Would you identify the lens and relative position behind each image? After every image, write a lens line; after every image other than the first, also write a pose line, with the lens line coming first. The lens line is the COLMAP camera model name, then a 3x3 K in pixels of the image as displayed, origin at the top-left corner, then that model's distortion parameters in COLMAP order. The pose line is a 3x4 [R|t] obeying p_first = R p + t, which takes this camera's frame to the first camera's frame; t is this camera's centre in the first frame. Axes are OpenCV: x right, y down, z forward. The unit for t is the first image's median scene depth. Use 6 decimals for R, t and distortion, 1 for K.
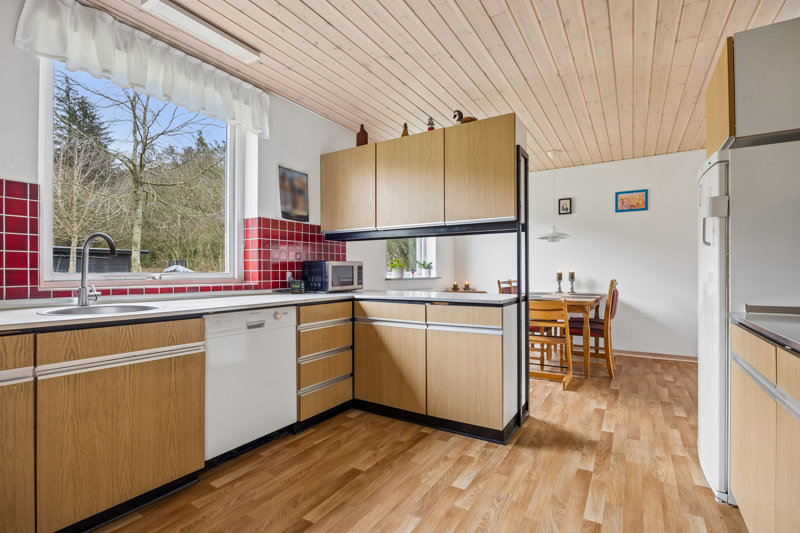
lens RADIAL K [[378.5, 0, 402.2], [0, 378.5, 271.7], [0, 0, 1]] dist [-0.003184, -0.000507]
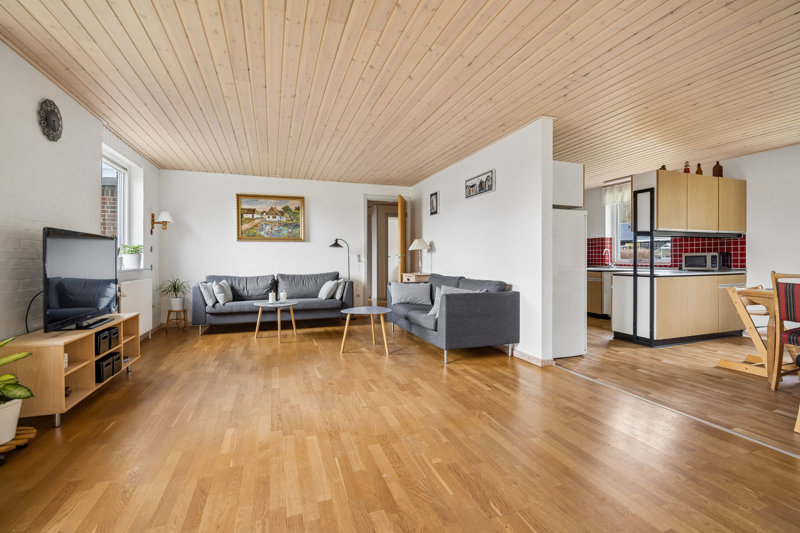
lens RADIAL K [[378.5, 0, 395.7], [0, 378.5, 261.0], [0, 0, 1]] dist [-0.003184, -0.000507]
pose [[-0.629336, 0.000598, -0.777133, 3.500846], [-0.004238, 0.999982, 0.004202, 0.014744], [0.777122, 0.005938, -0.629323, 1.780472]]
